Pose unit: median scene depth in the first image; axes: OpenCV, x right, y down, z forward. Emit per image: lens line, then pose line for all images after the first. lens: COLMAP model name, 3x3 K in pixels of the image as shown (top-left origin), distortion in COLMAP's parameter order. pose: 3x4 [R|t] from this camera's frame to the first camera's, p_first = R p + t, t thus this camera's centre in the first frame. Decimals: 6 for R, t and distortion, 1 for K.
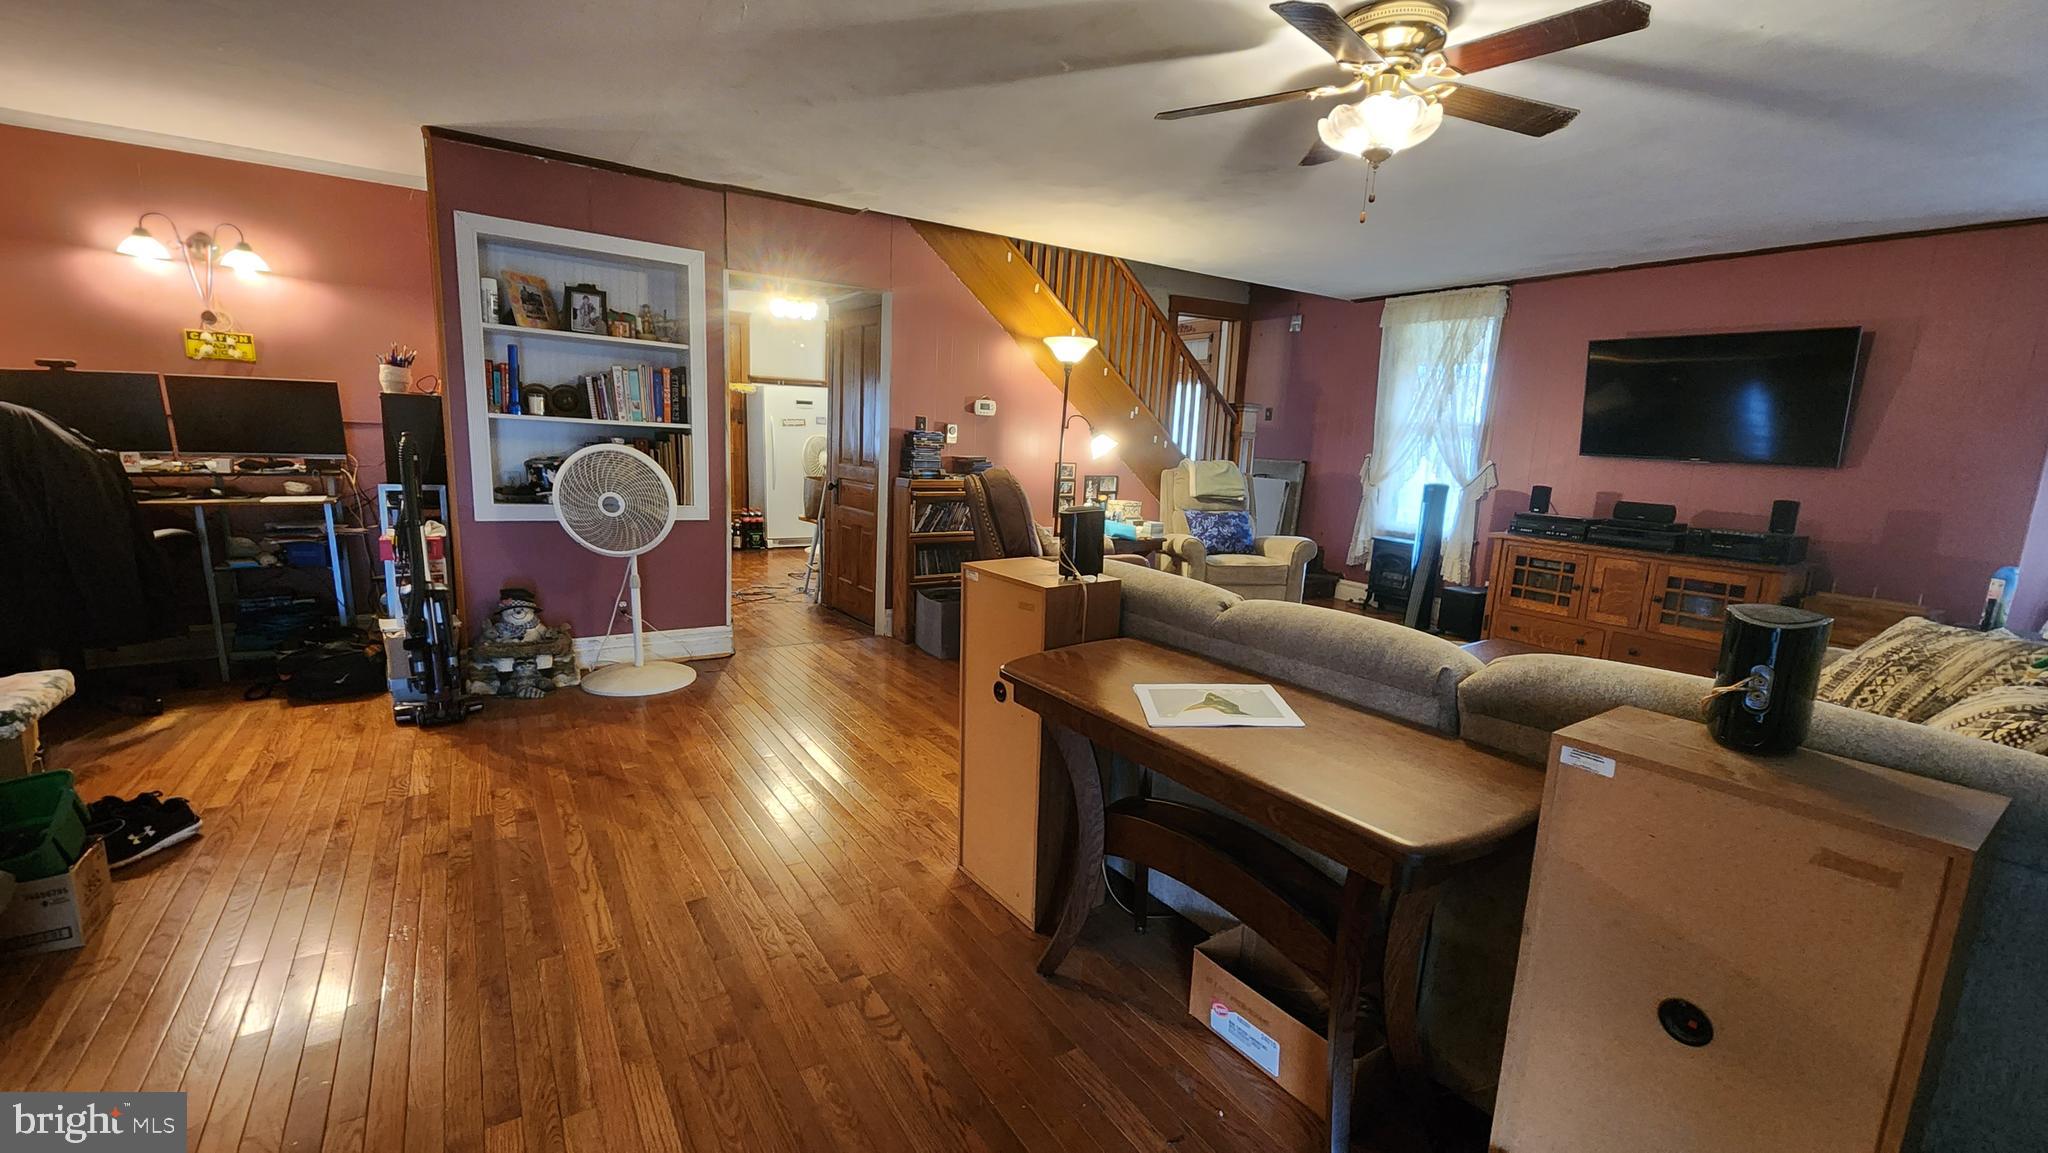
lens RADIAL K [[835.3, 0, 1025.1], [0, 835.3, 588.3], [0, 0, 1]] dist [-0.001556, -0.000445]
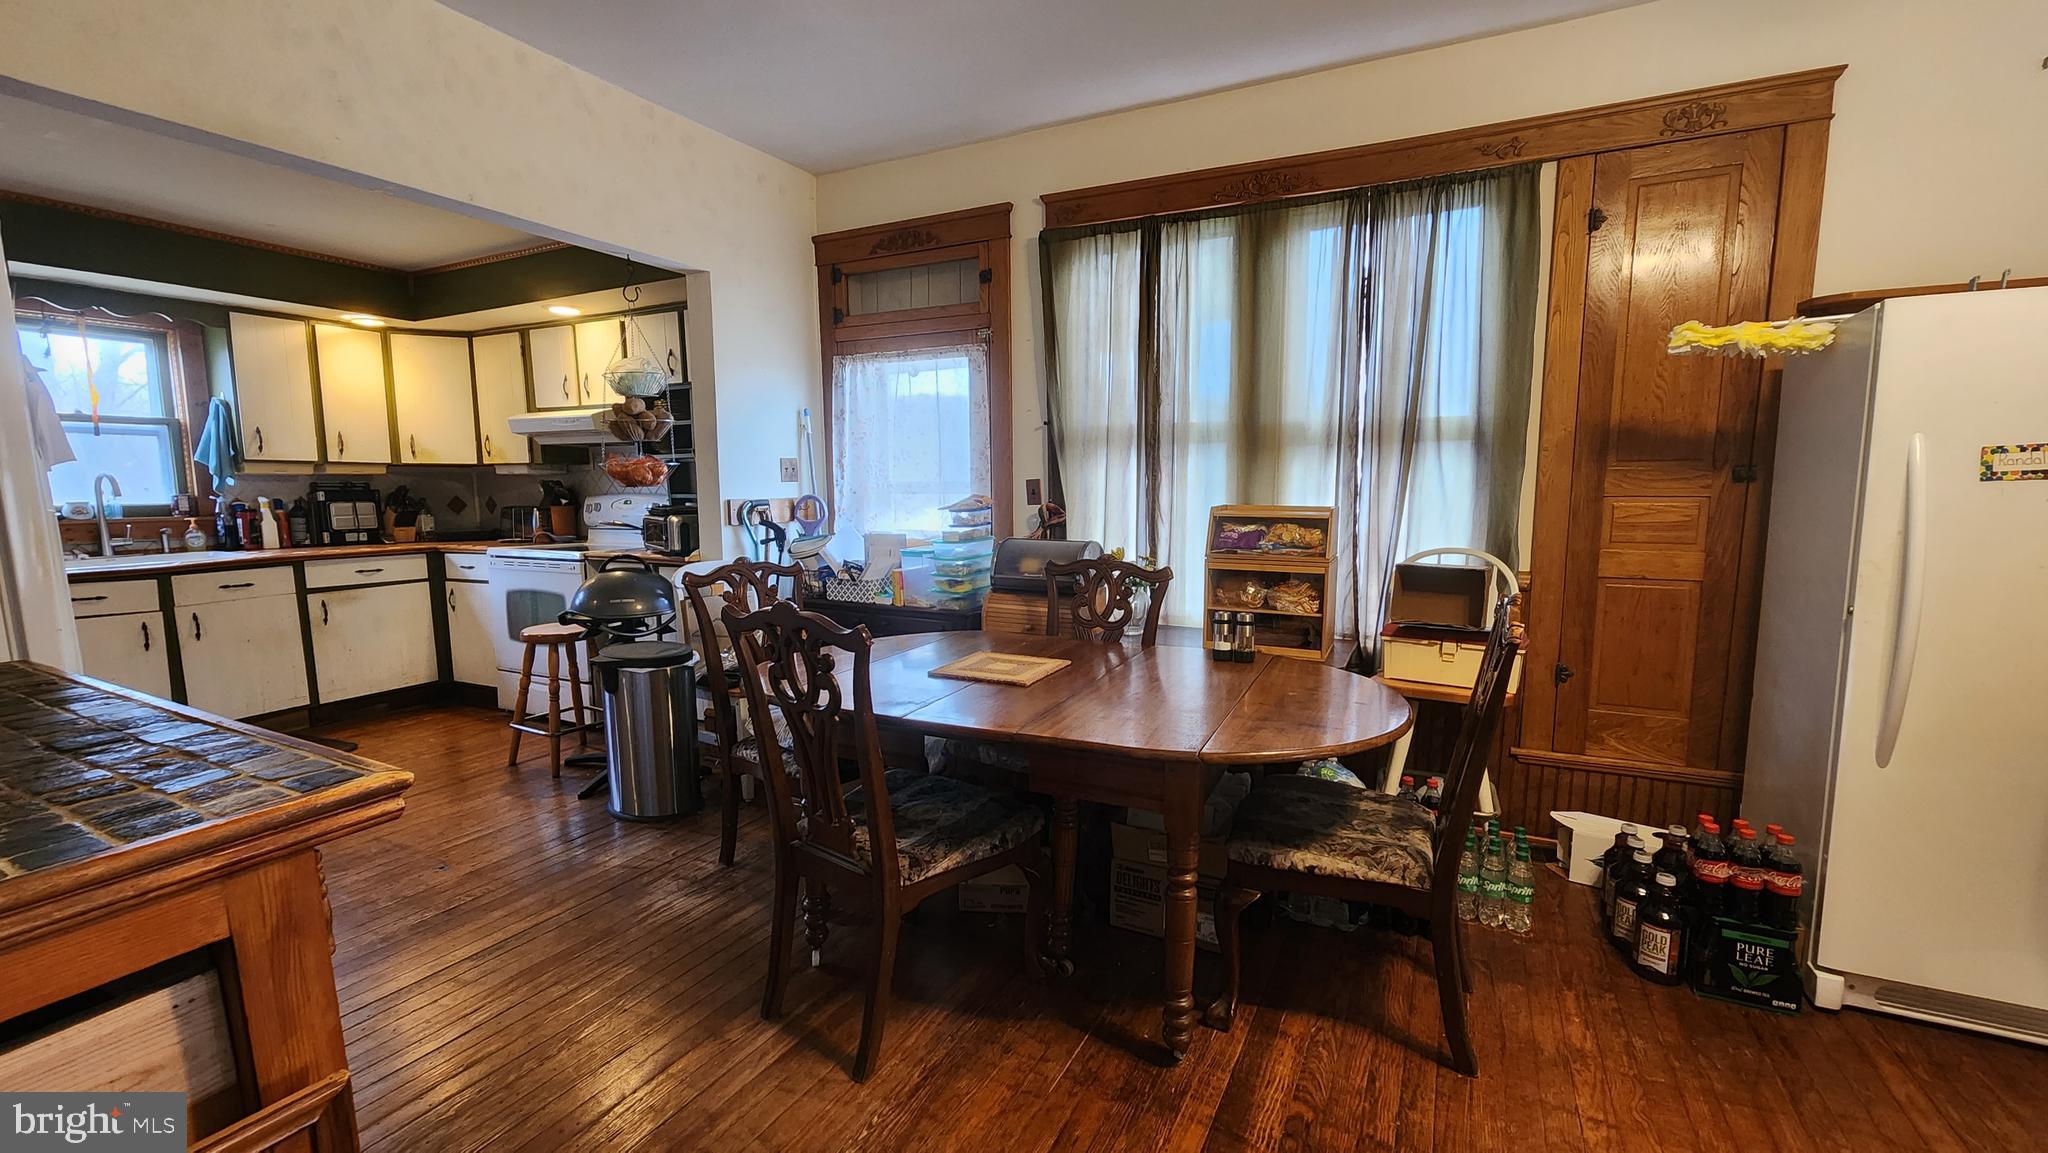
lens RADIAL K [[840.1, 0, 1020.5], [0, 840.1, 586.4], [0, 0, 1]] dist [-0.001541, -0.000042]
pose [[0.487157, 0.065019, -0.870891, -0.361608], [-0.132495, 0.991184, -0.000115, -0.220985], [0.863205, 0.115444, 0.491476, 1.120359]]
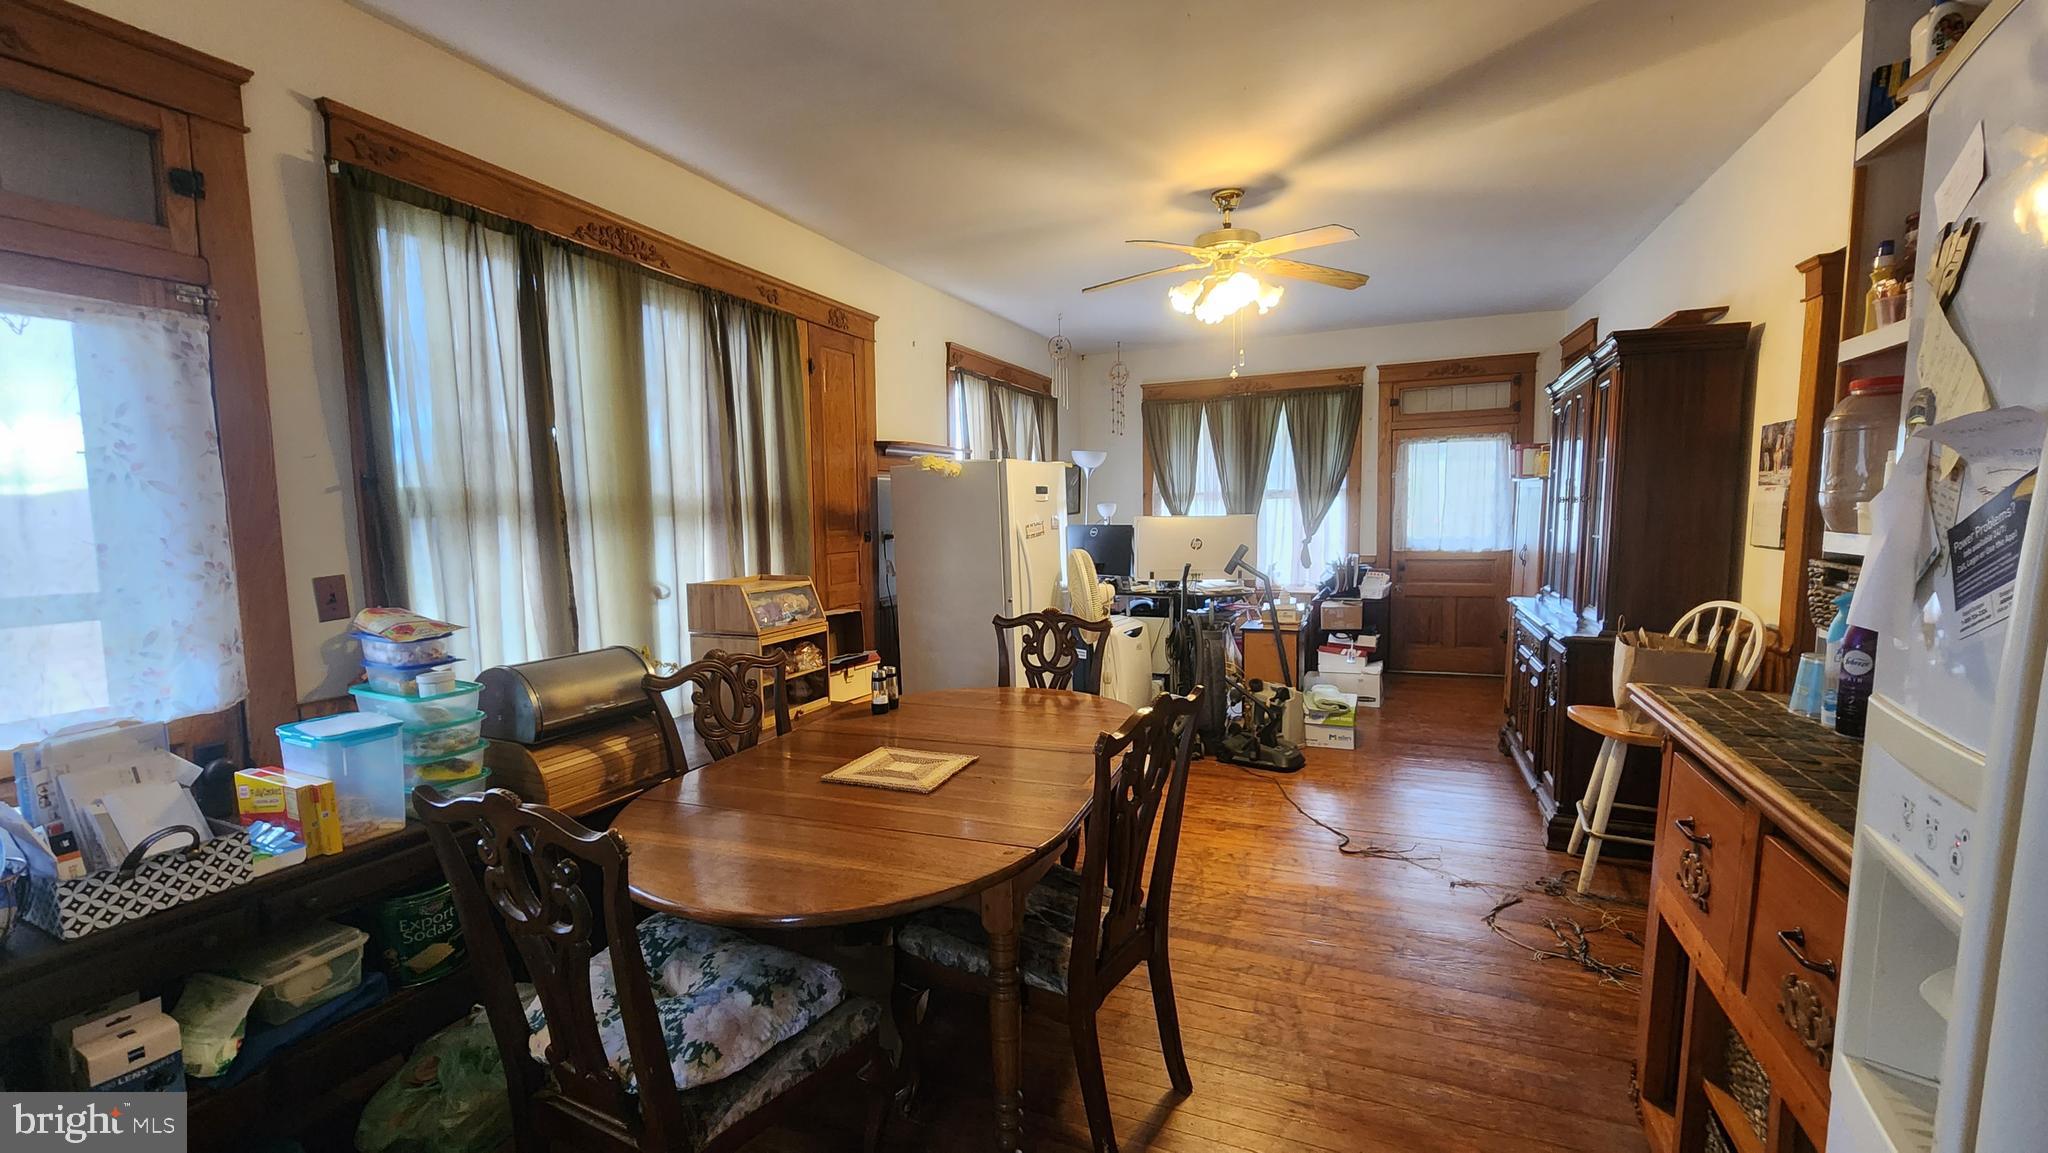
lens RADIAL K [[846.9, 0, 1034.4], [0, 846.9, 590.5], [0, 0, 1]] dist [-0.000898, -0.000007]
pose [[0.826021, -0.107891, 0.553218, -0.925234], [0.150794, 0.988032, -0.032464, -0.240894], [-0.543094, 0.110238, 0.832404, 0.942946]]
